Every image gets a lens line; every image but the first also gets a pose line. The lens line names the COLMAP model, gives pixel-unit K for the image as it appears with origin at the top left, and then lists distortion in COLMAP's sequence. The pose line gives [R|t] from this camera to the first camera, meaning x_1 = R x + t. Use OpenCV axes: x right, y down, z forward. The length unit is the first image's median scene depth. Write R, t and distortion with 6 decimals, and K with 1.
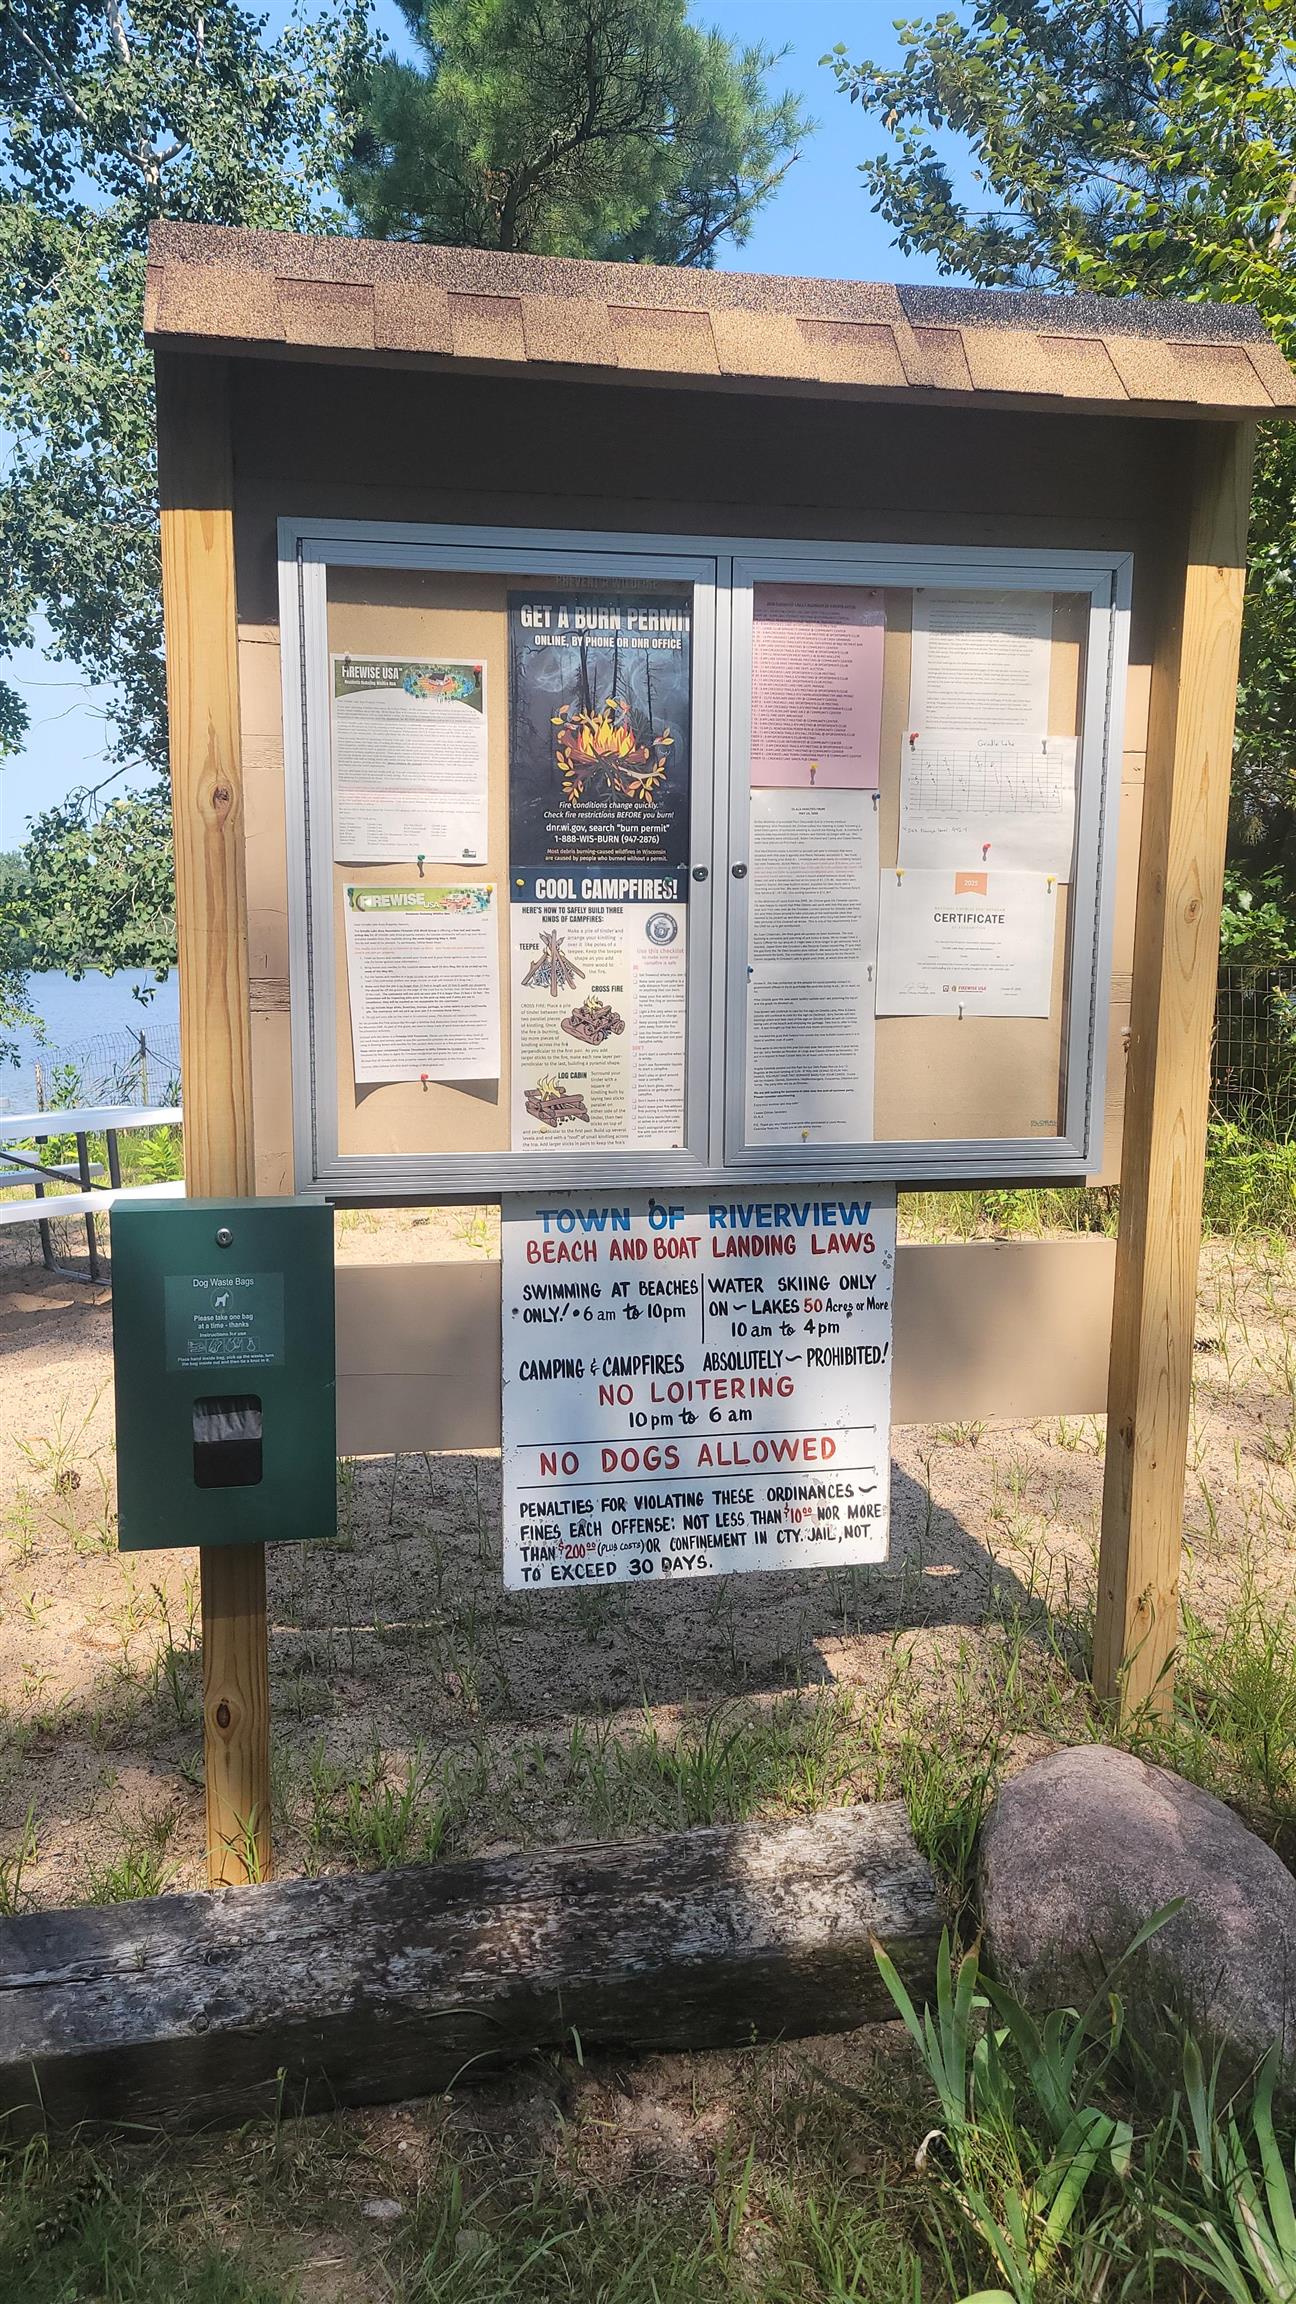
lens RADIAL K [[1708.7, 0, 647.8], [0, 1708.7, 1151.4], [0, 0, 1]] dist [0.055292, -0.000028]
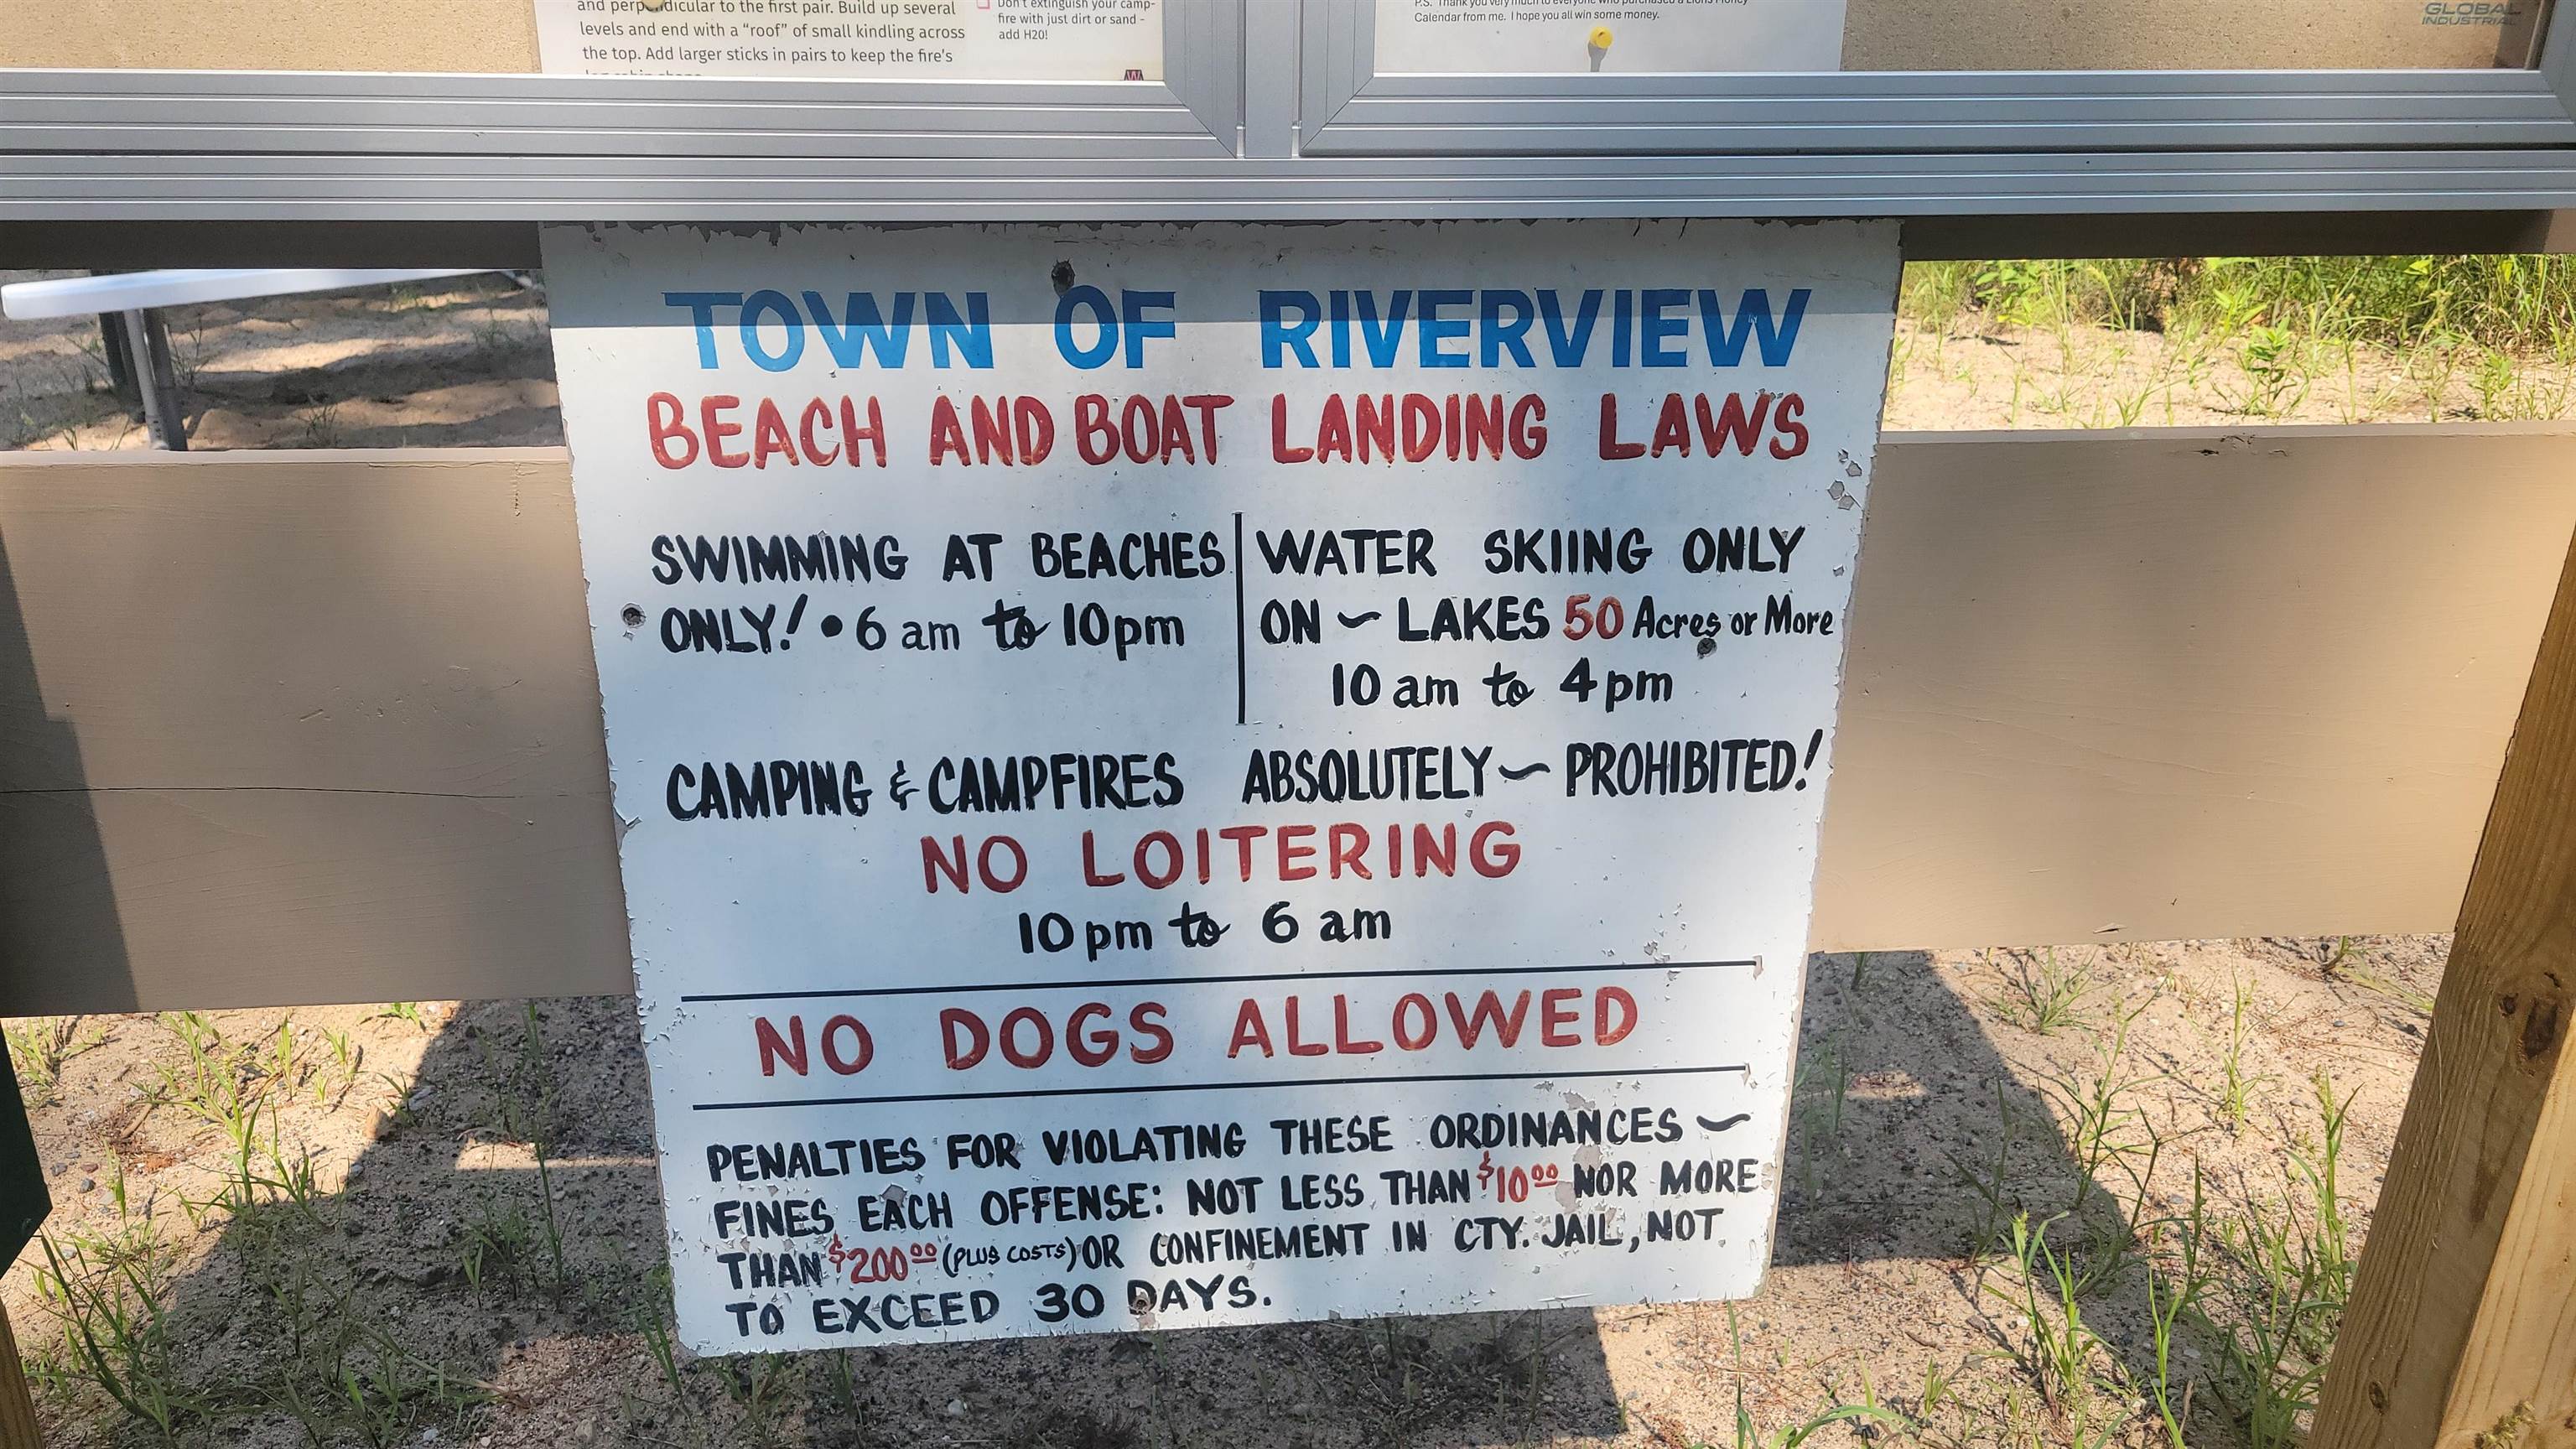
lens RADIAL K [[1910.5, 0, 1277.9], [0, 1910.5, 724.2], [0, 0, 1]] dist [0.055292, -0.000028]
pose [[0.992089, 0.050798, -0.114804, 0.081082], [-0.019246, 0.965209, 0.260769, 0.017096], [0.124056, -0.256497, 0.958551, 0.651052]]
